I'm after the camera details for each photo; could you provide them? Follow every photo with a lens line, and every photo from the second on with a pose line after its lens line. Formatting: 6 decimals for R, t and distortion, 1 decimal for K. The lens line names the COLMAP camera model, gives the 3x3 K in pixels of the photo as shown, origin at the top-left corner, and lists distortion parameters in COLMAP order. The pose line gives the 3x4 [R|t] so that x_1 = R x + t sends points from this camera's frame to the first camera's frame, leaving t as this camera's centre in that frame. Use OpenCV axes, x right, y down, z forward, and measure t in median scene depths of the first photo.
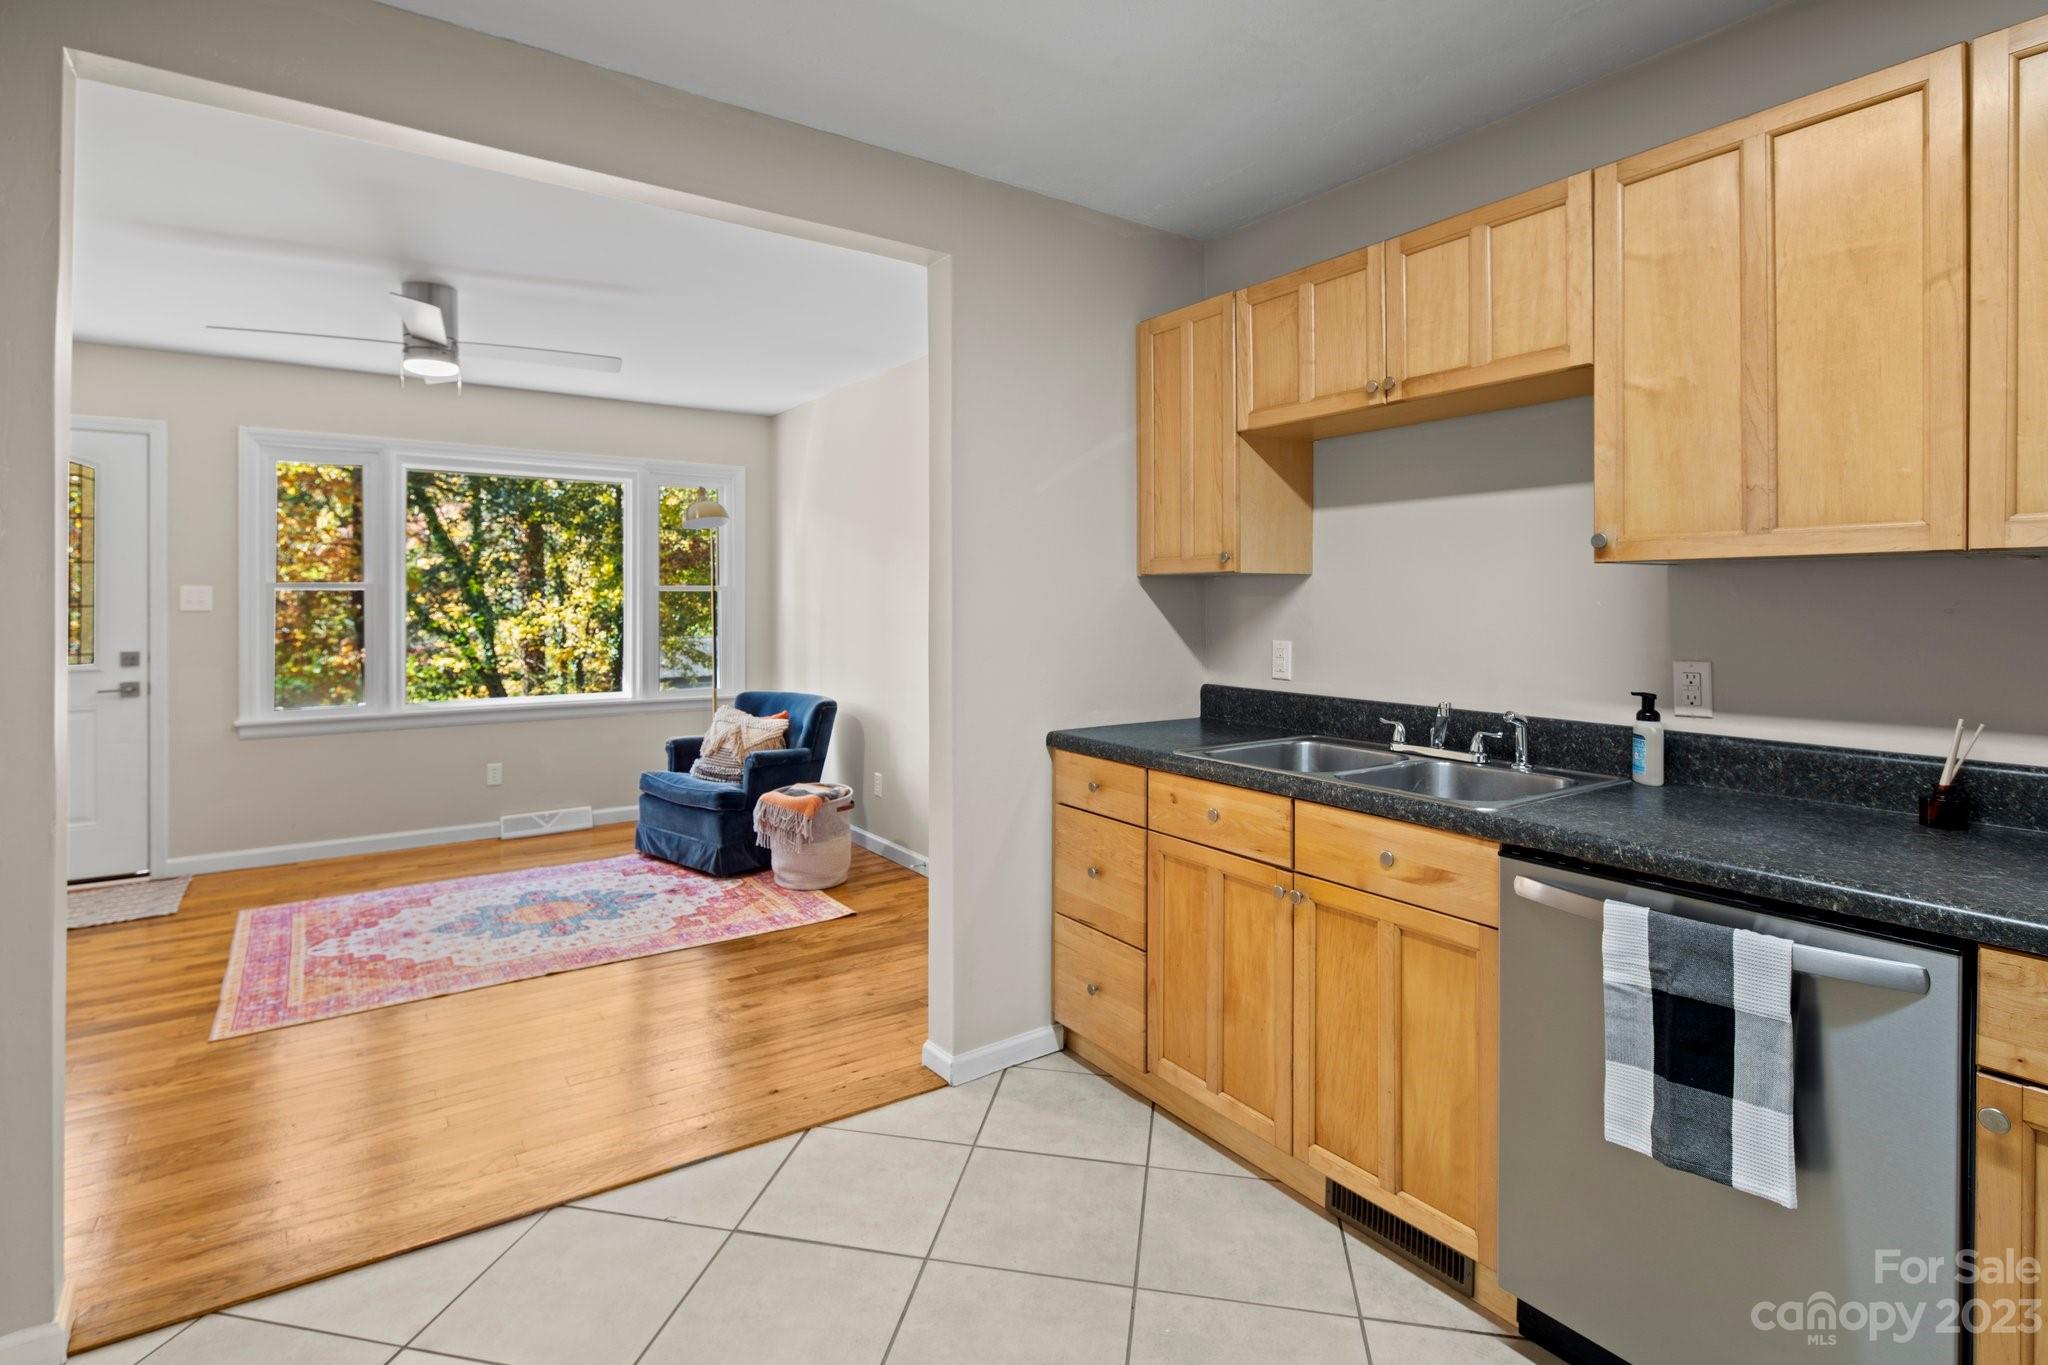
lens RADIAL K [[995.6, 0, 1007.8], [0, 995.6, 604.9], [0, 0, 1]] dist [0.007168, -0.005501]
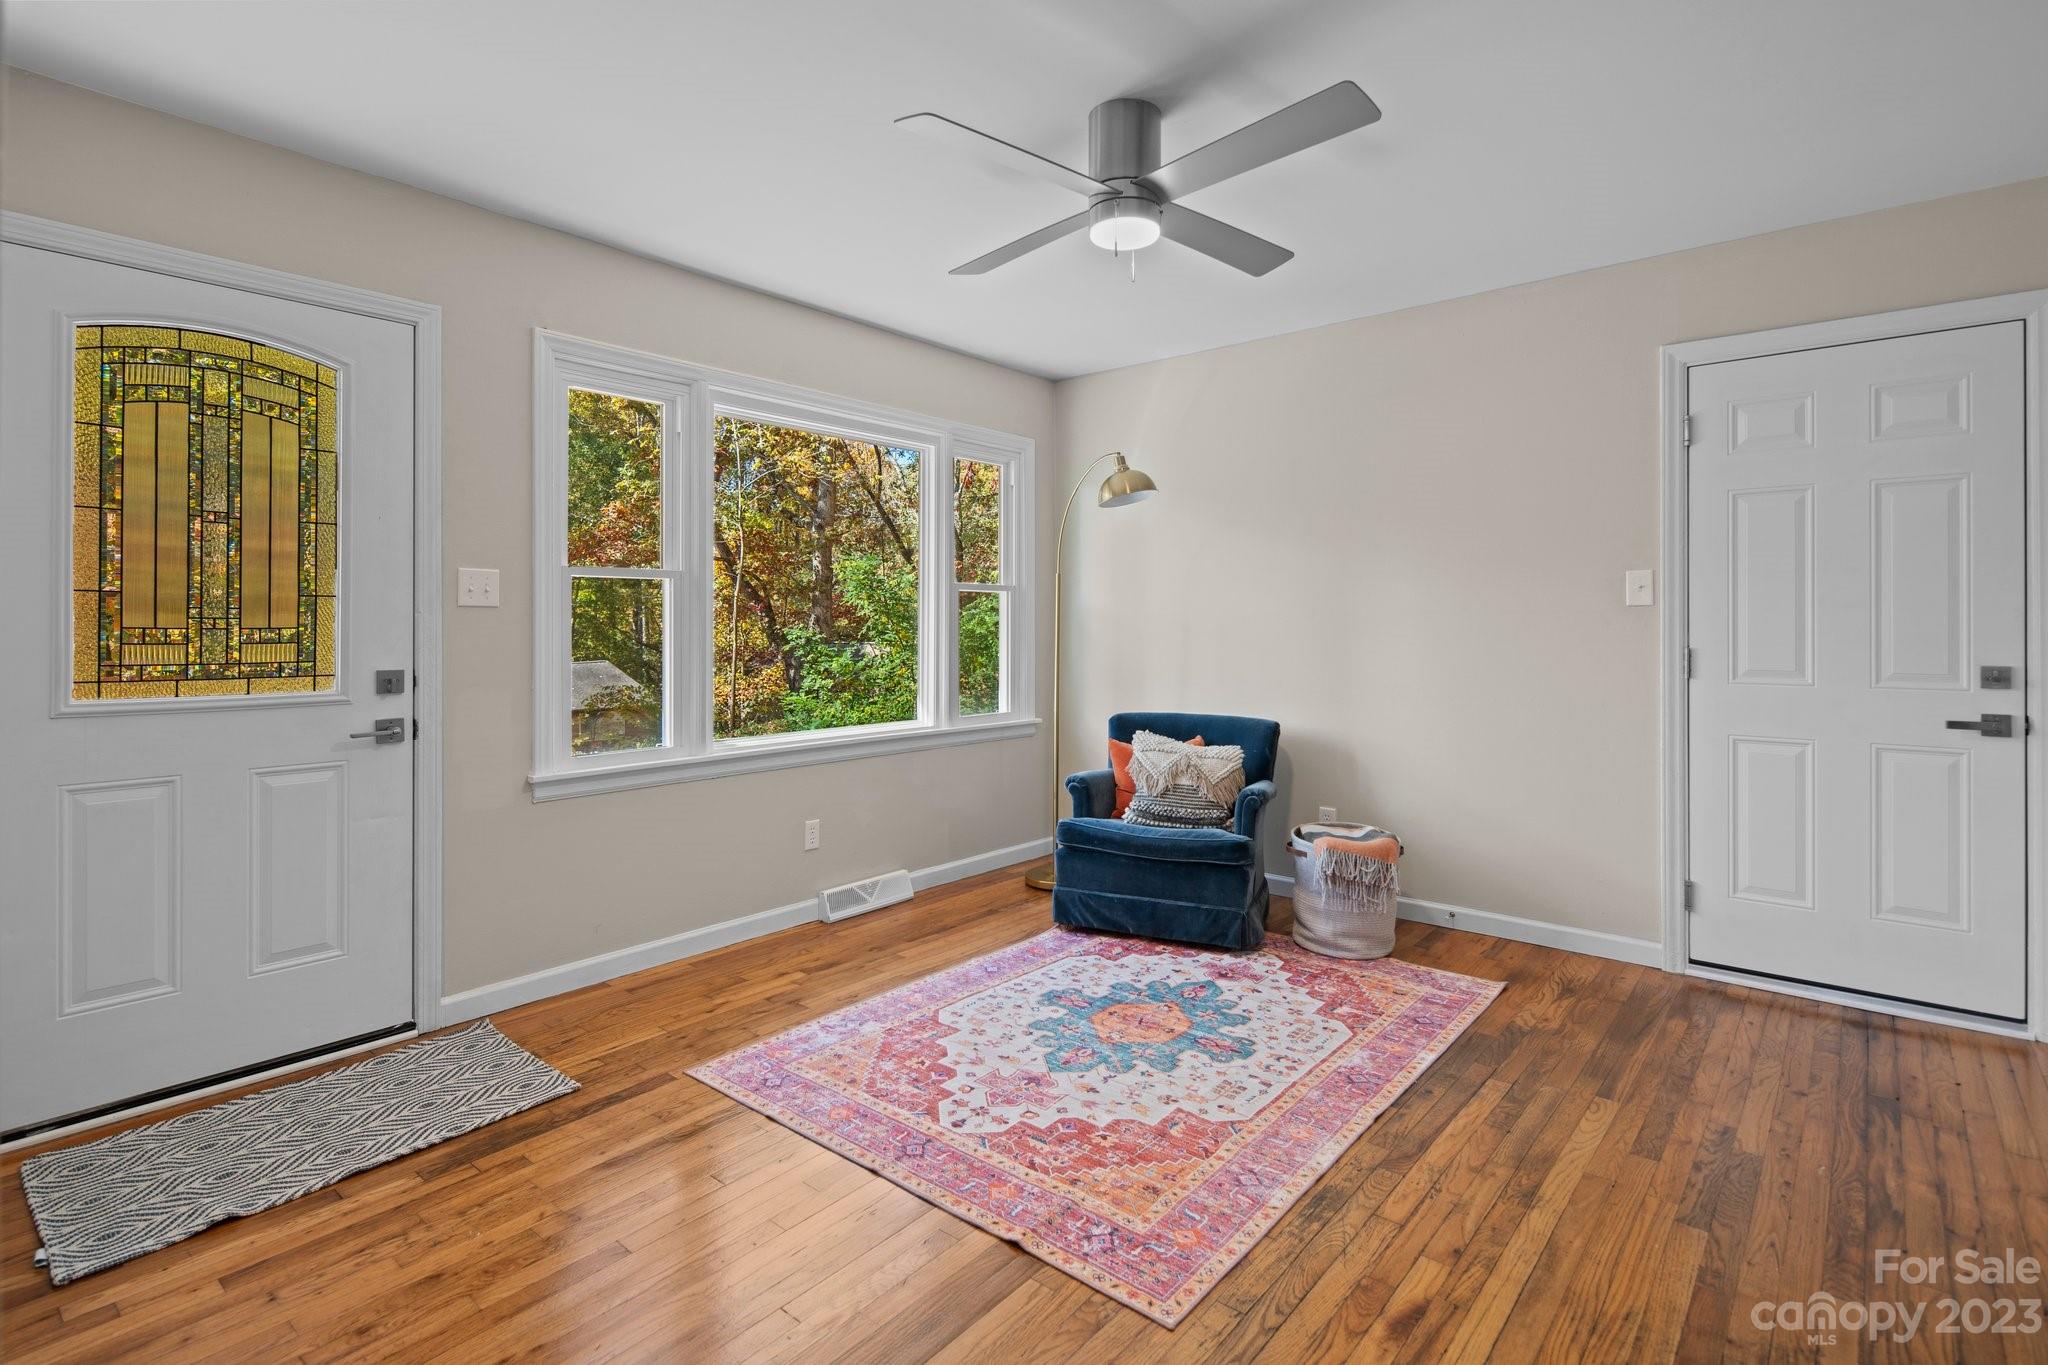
lens RADIAL K [[995.6, 0, 1008.0], [0, 995.6, 622.6], [0, 0, 1]] dist [0.007168, -0.005501]
pose [[0.966042, -0.002230, 0.258376, -1.261637], [0.004050, 0.999971, -0.006512, 0.042281], [-0.258354, 0.007337, 0.966022, 0.565347]]
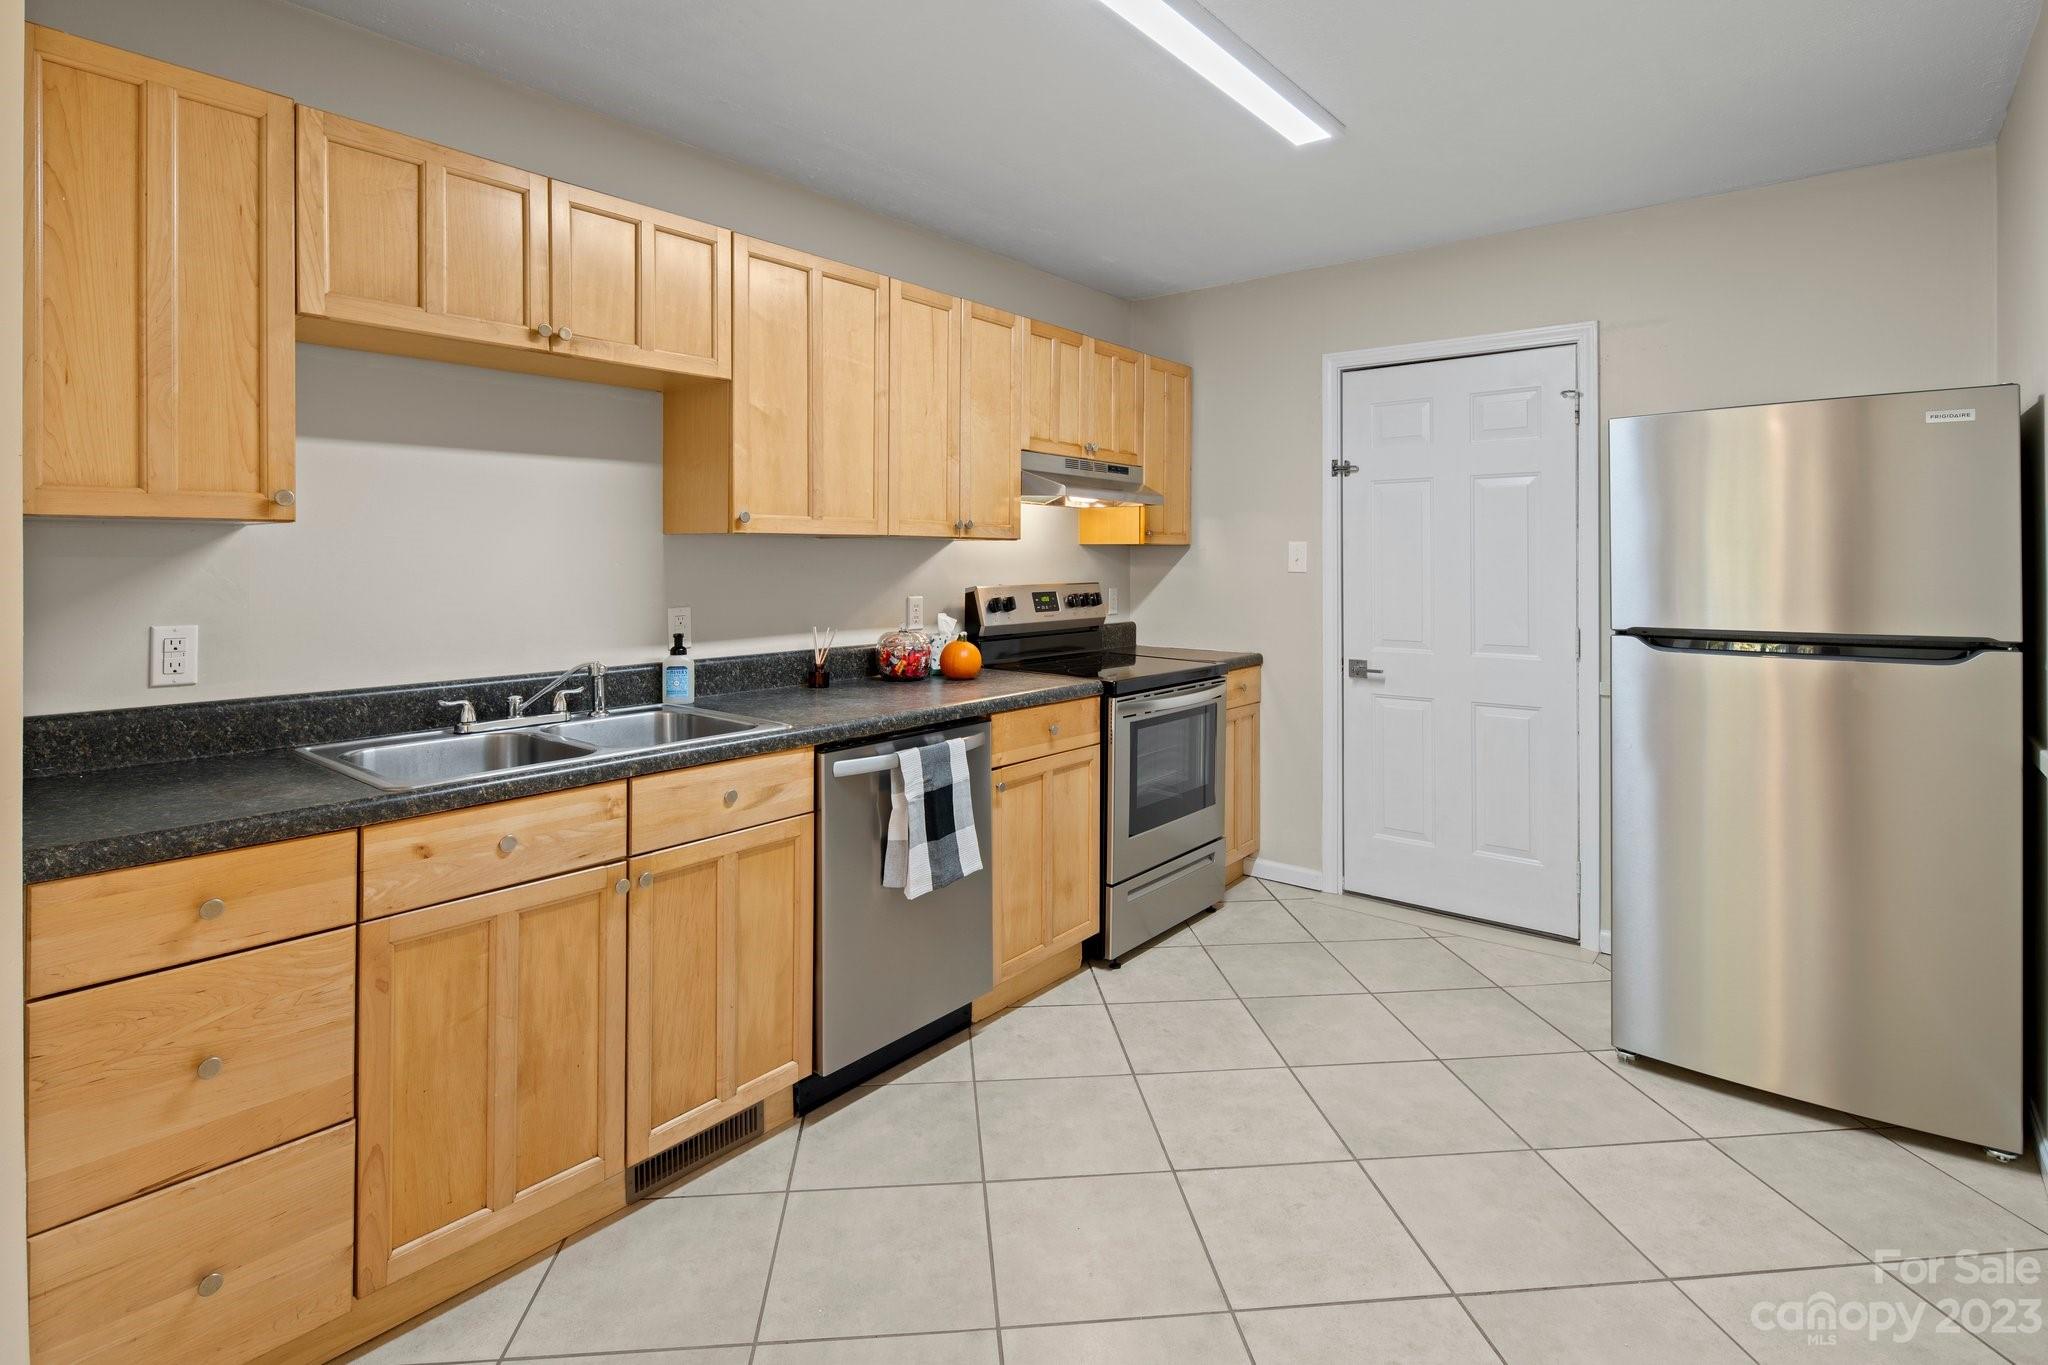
lens RADIAL K [[995.6, 0, 1018.0], [0, 995.6, 562.4], [0, 0, 1]] dist [0.007168, -0.005501]
pose [[-0.280382, -0.006539, 0.959866, -0.607828], [0.002529, 0.999968, 0.007551, -0.010032], [-0.959885, 0.004545, -0.280357, 0.795891]]
